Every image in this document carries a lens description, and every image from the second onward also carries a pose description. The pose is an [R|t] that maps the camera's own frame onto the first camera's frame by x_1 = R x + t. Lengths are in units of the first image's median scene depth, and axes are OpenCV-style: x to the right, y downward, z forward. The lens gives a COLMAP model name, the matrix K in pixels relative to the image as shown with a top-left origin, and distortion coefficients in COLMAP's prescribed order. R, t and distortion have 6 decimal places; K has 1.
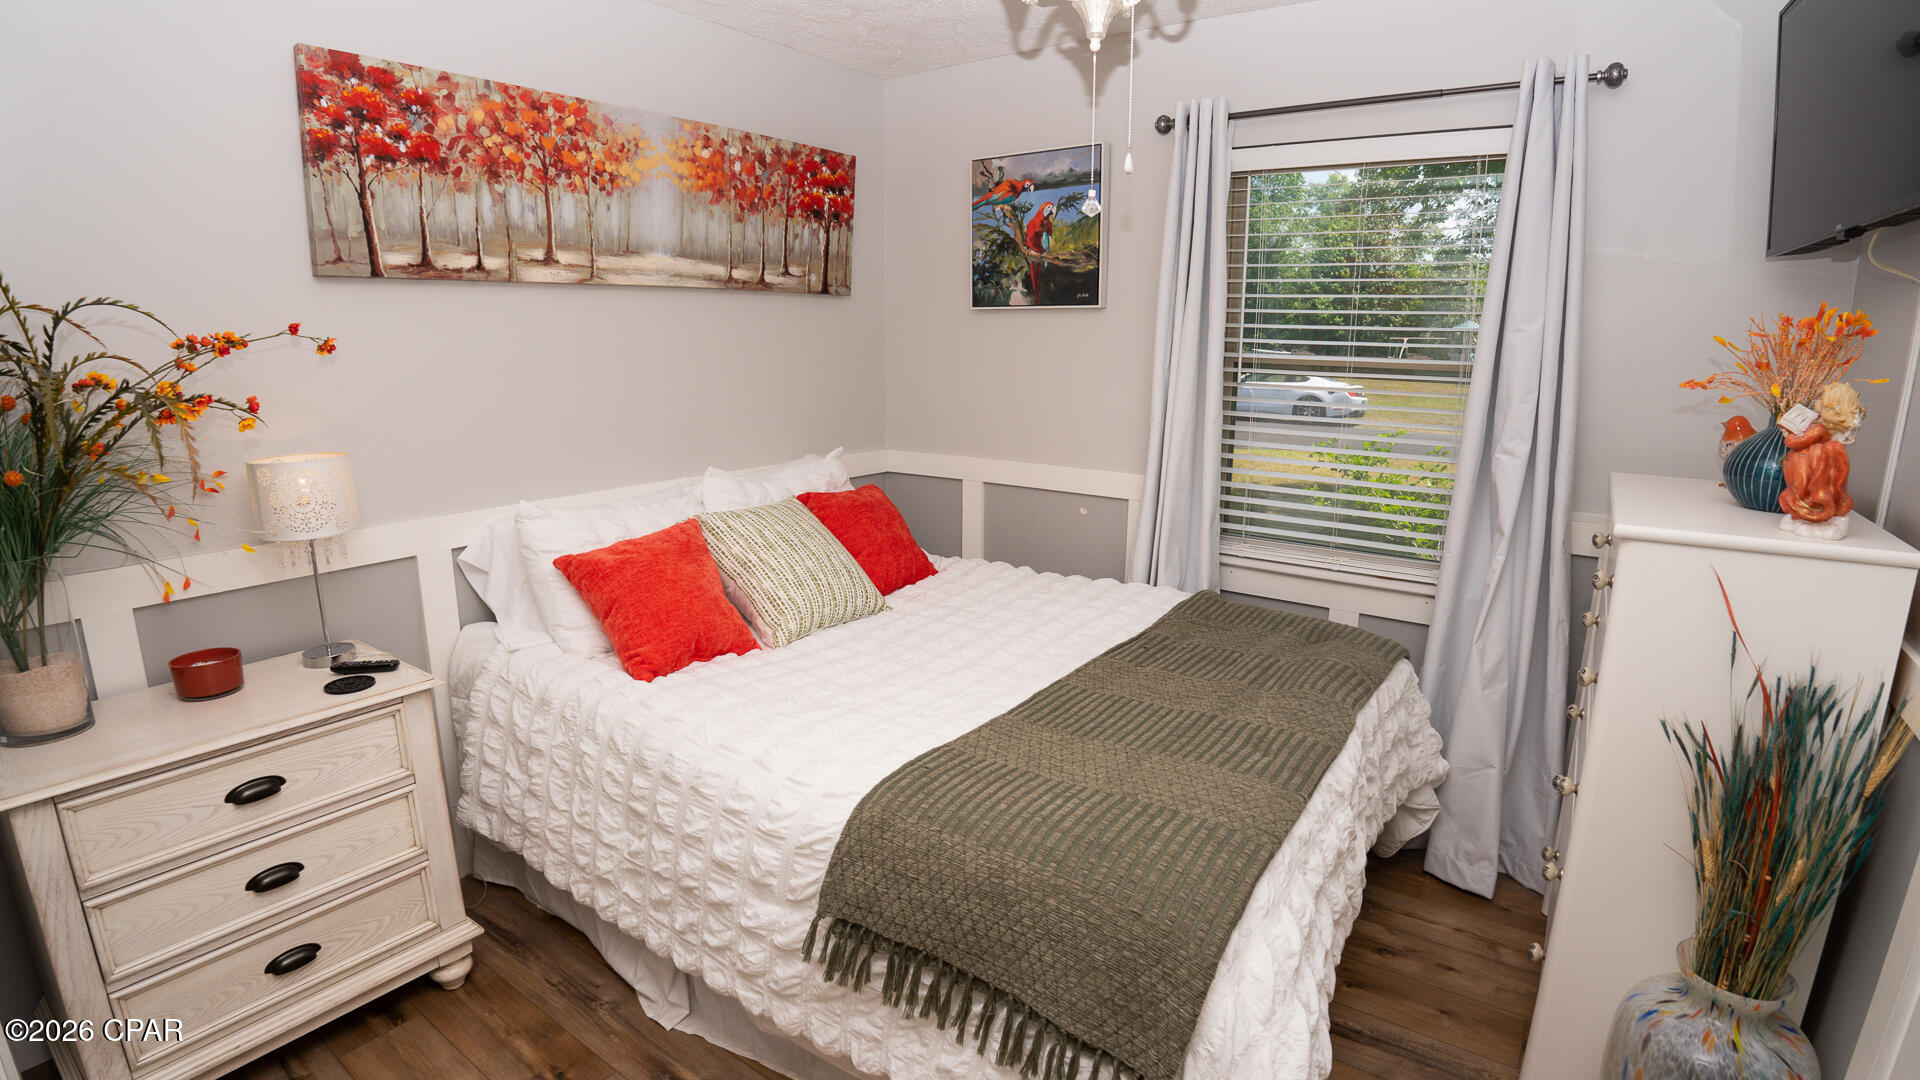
lens RADIAL K [[926.2, 0, 960.0], [0, 926.2, 540.0], [0, 0, 1]] dist [-0.103737, 0.022378]
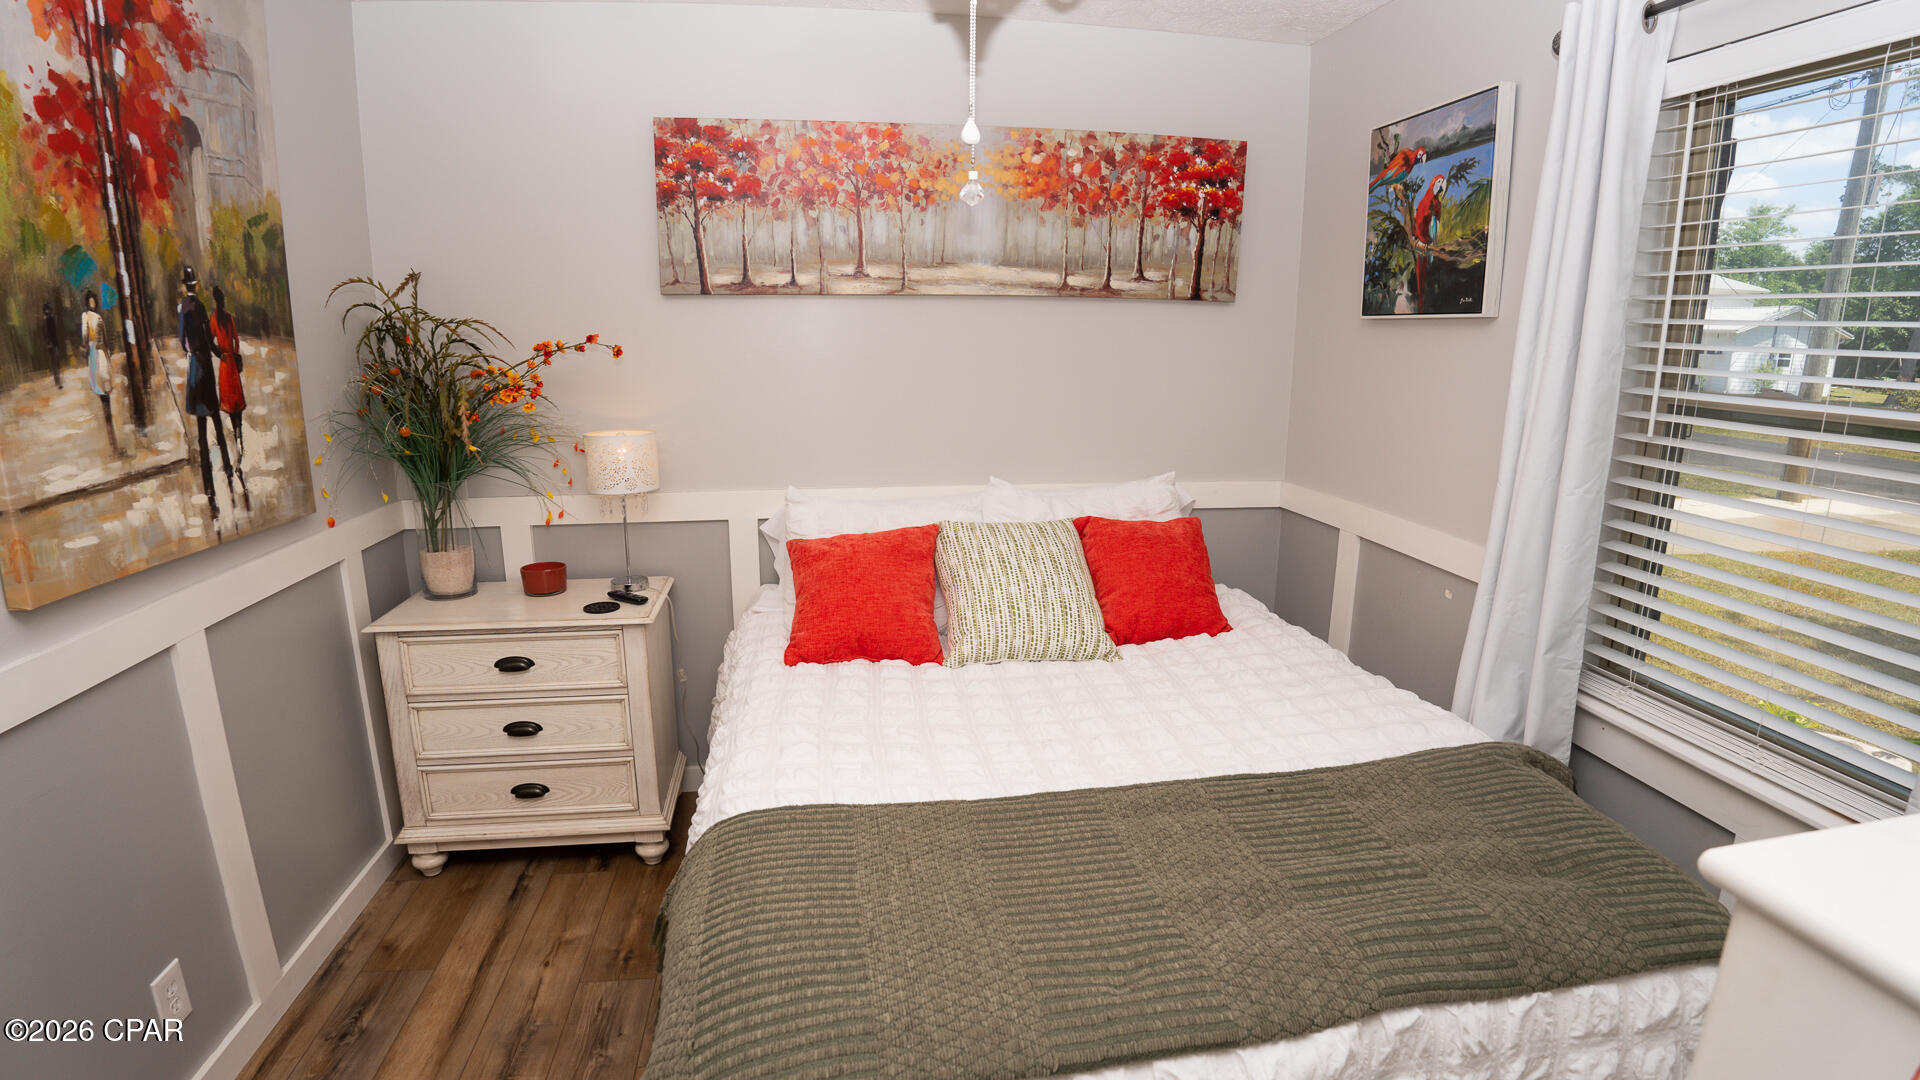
lens RADIAL K [[921.8, 0, 961.1], [0, 921.8, 545.8], [0, 0, 1]] dist [-0.114888, 0.027347]
pose [[0.705497, 0.158920, -0.690665, 0.372488], [-0.154795, 0.985558, 0.068655, -0.063160], [0.691602, 0.058475, 0.719908, 0.240251]]
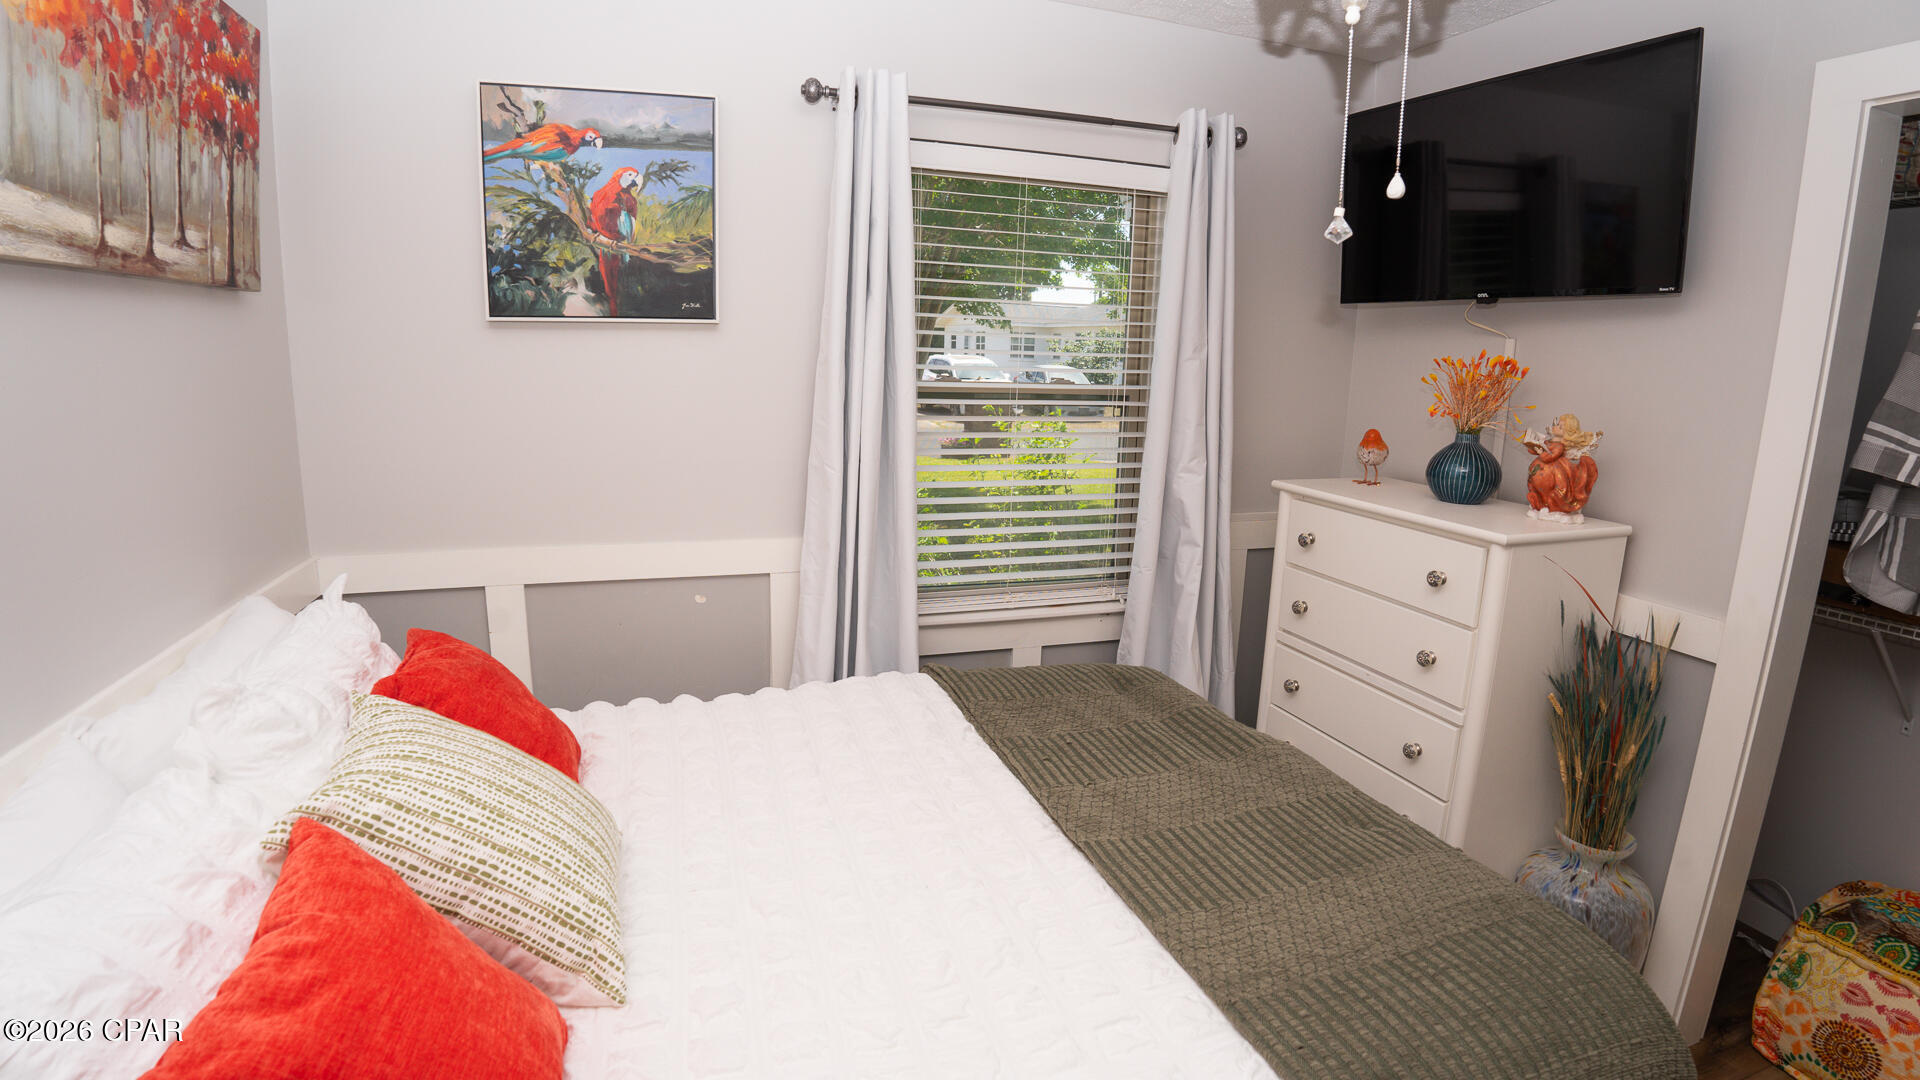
lens RADIAL K [[926.2, 0, 960.0], [0, 926.2, 540.0], [0, 0, 1]] dist [-0.103737, 0.022378]
pose [[0.578119, -0.157069, 0.800692, -0.352082], [0.152758, 0.984782, 0.082886, -0.115416], [-0.801526, 0.074394, 0.593314, 0.431367]]
